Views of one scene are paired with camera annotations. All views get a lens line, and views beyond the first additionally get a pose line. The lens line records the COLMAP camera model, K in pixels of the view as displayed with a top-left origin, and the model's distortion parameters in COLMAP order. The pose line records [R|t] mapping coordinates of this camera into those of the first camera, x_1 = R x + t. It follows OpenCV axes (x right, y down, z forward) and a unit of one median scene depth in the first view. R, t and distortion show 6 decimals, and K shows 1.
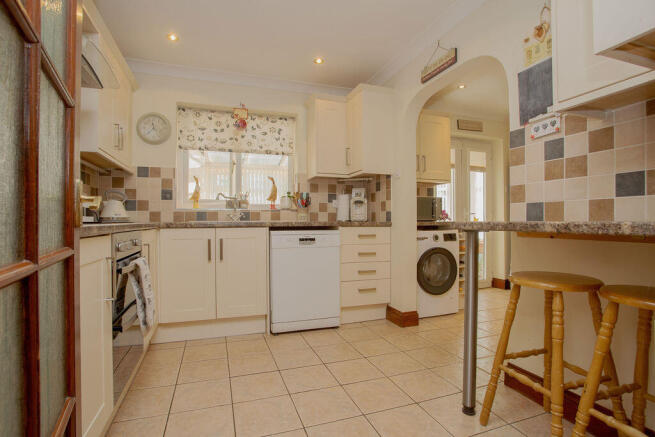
lens RADIAL K [[326.0, 0, 326.1], [0, 326.0, 218.4], [0, 0, 1]] dist [-0.010788, 0.001415]
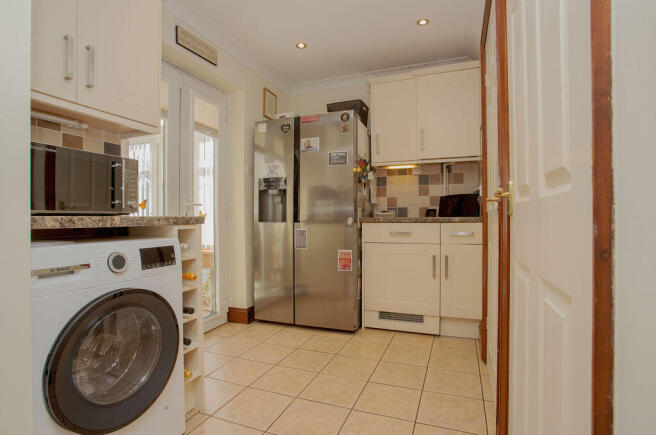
lens RADIAL K [[338.3, 0, 329.4], [0, 338.3, 218.3], [0, 0, 1]] dist [-0.064421, -0.000600]
pose [[0.669391, -0.007184, 0.742875, 0.212908], [0.016141, 0.999858, -0.004875, 0.017200], [-0.742735, 0.015254, 0.669412, 0.557791]]
